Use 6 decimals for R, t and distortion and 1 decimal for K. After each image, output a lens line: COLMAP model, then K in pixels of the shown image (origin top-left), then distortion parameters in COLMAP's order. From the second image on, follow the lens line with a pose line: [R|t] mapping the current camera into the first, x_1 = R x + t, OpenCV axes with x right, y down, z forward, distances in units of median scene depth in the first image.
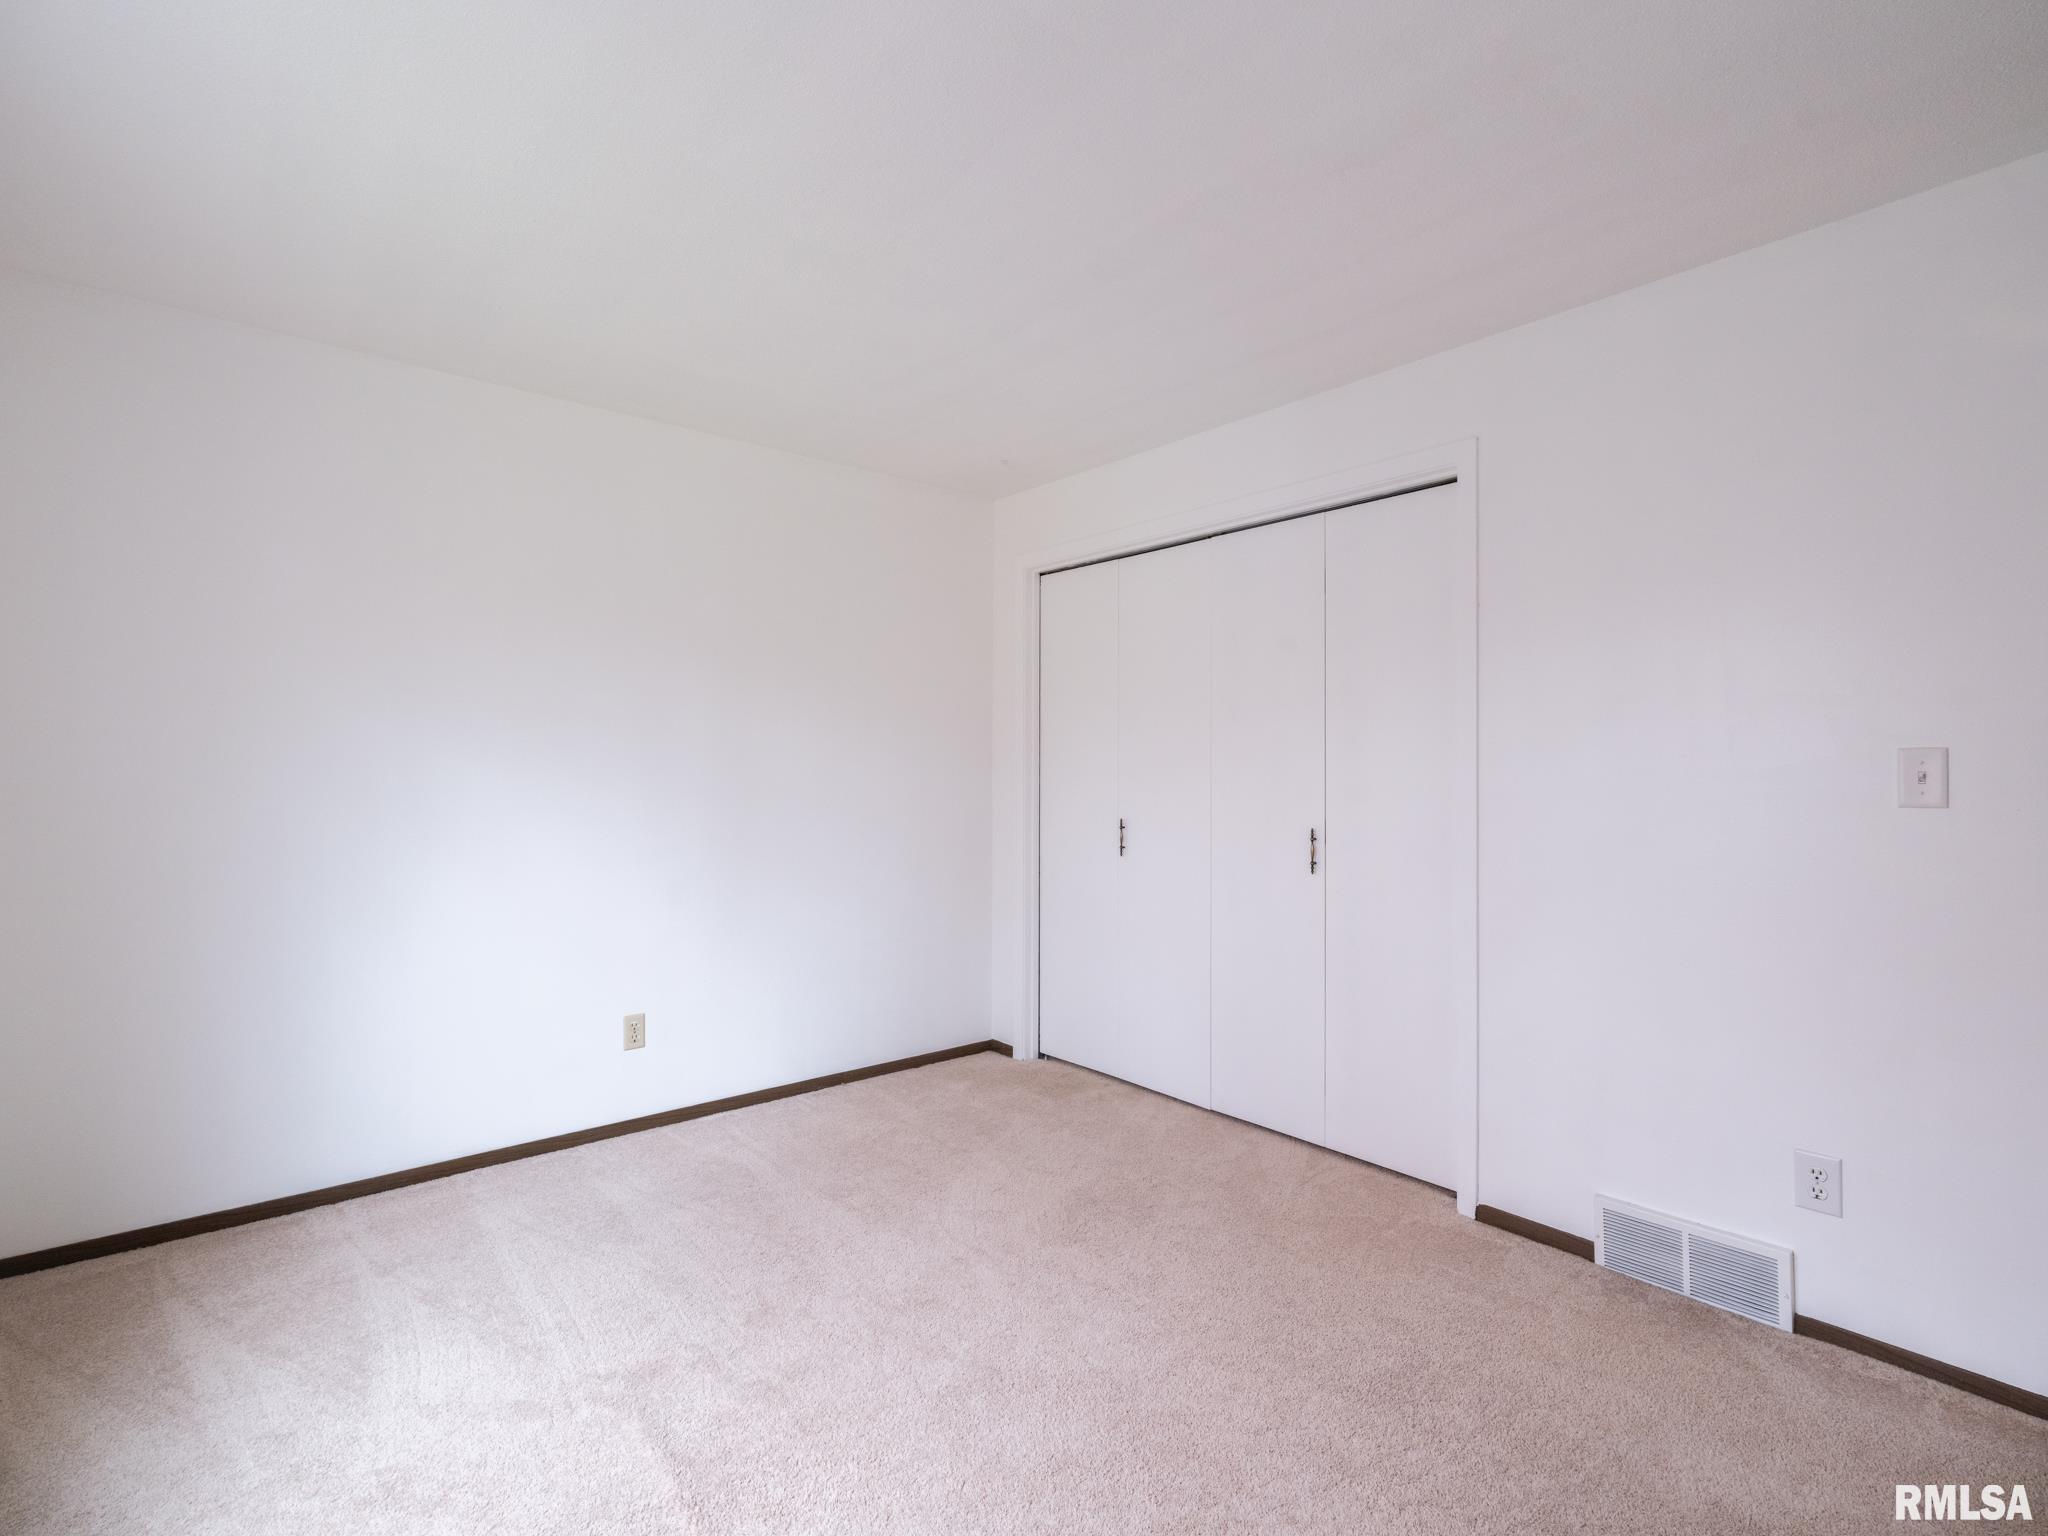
lens RADIAL K [[955.1, 0, 1024.0], [0, 955.1, 768.0], [0, 0, 1]] dist [0.001181, 0.000563]
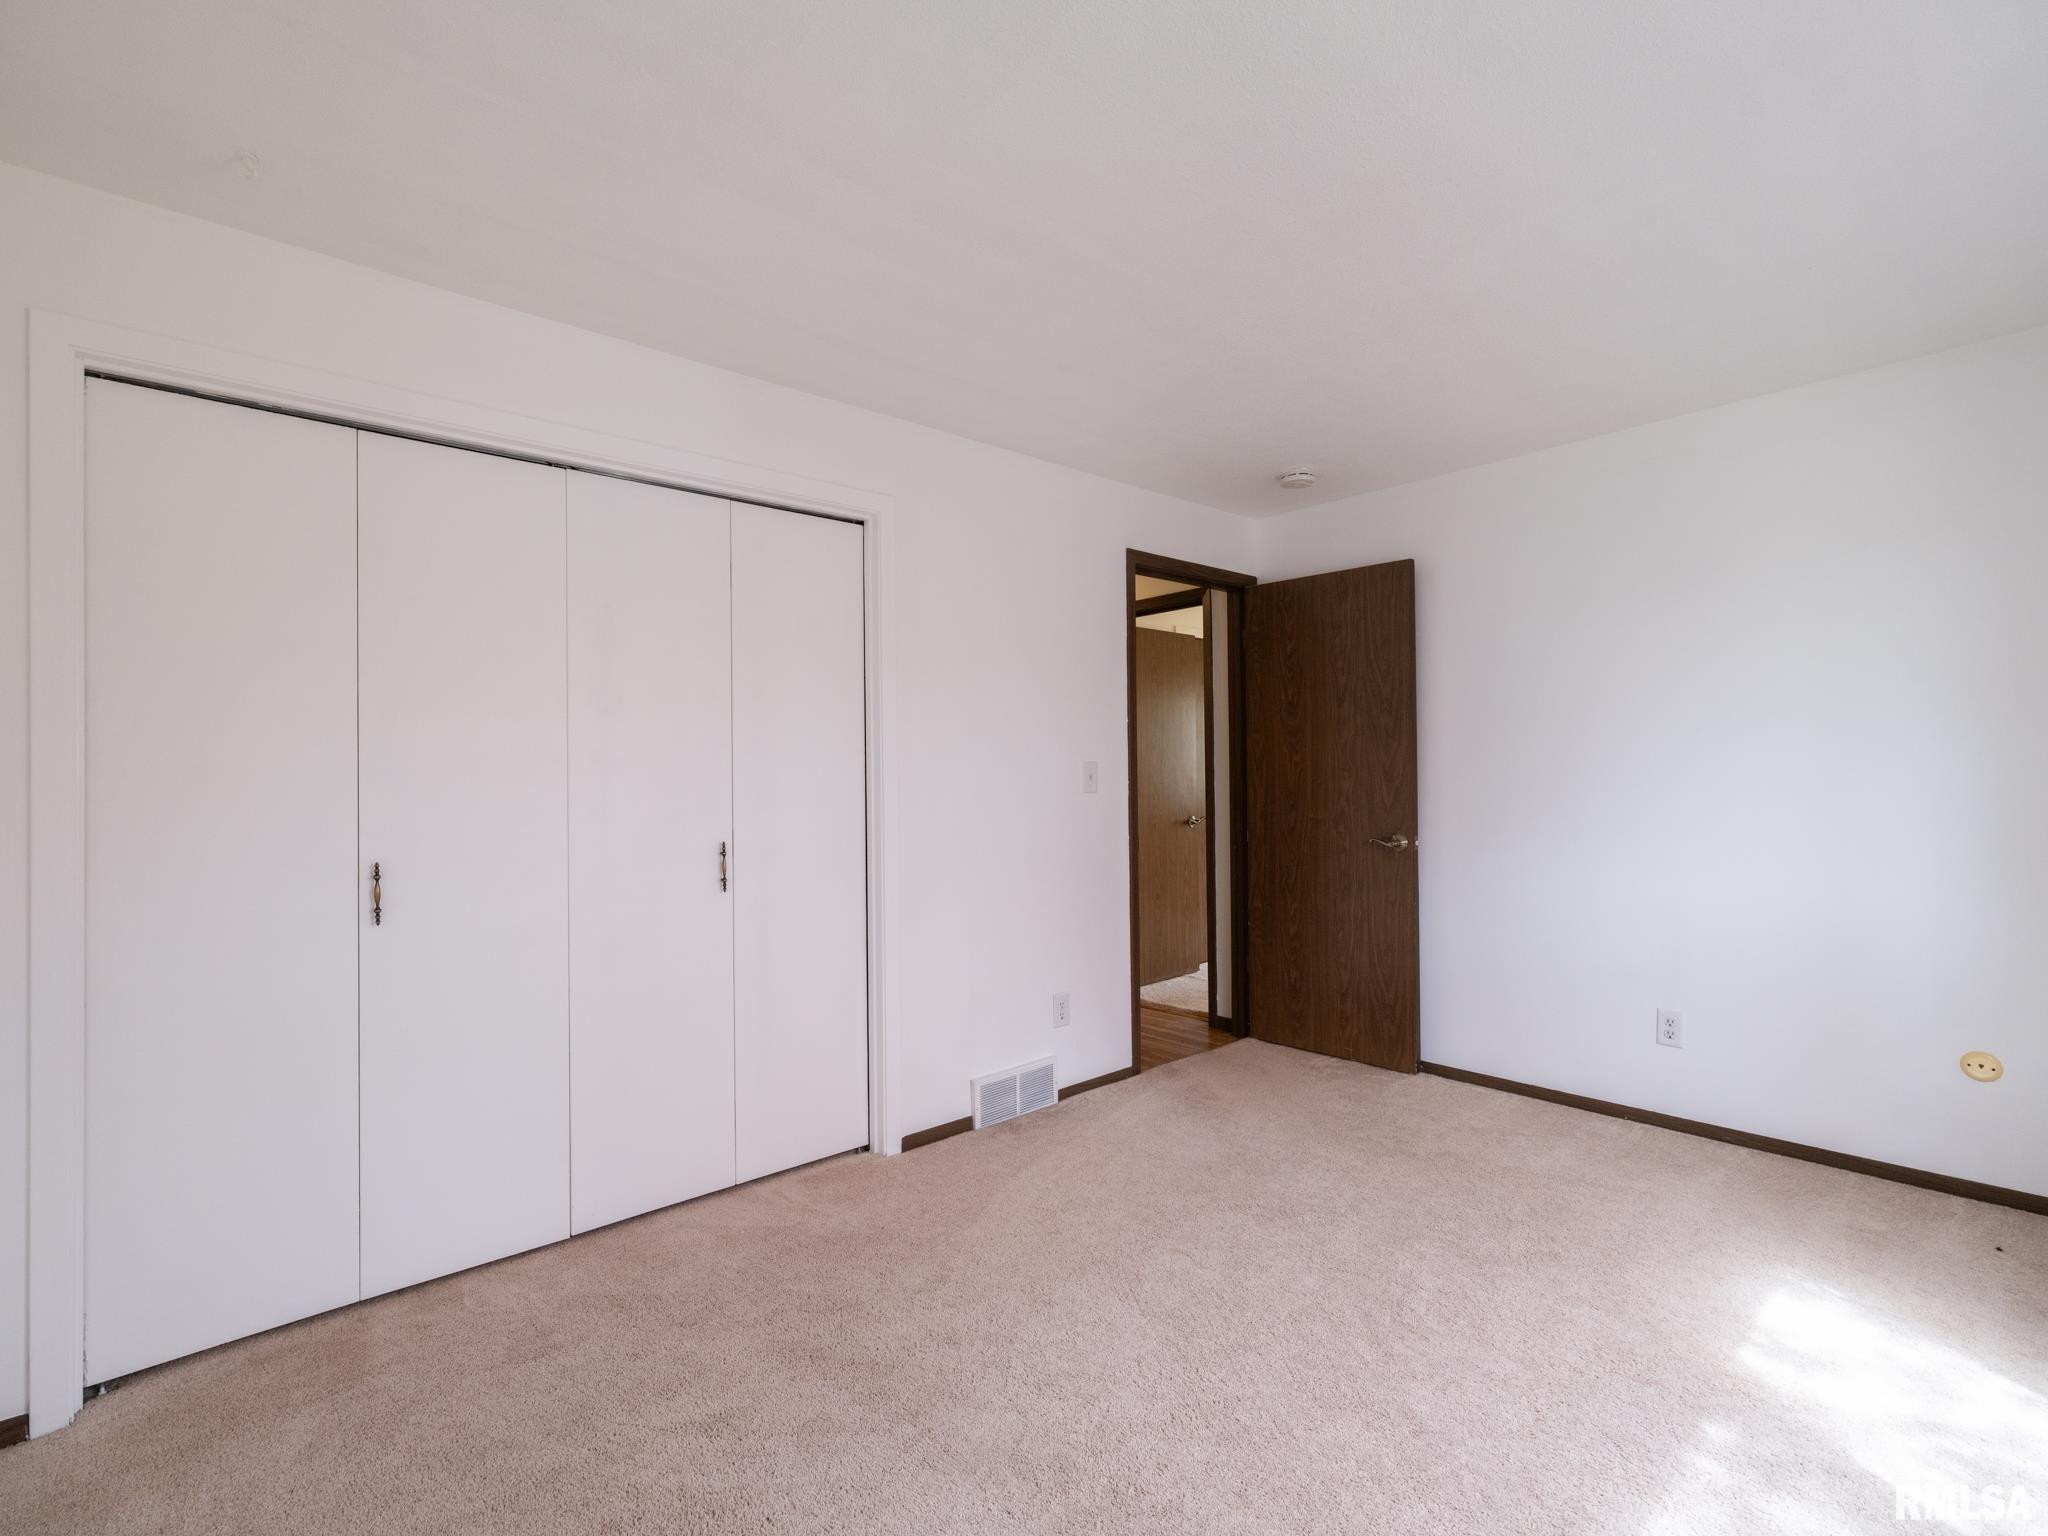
lens RADIAL K [[955.1, 0, 1024.0], [0, 955.1, 768.0], [0, 0, 1]] dist [0.001181, 0.000563]
pose [[-0.009118, 0.012827, 0.999876, -0.722278], [0.016375, 0.999786, -0.012677, 0.010329], [-0.999824, 0.016257, -0.009326, 0.843922]]
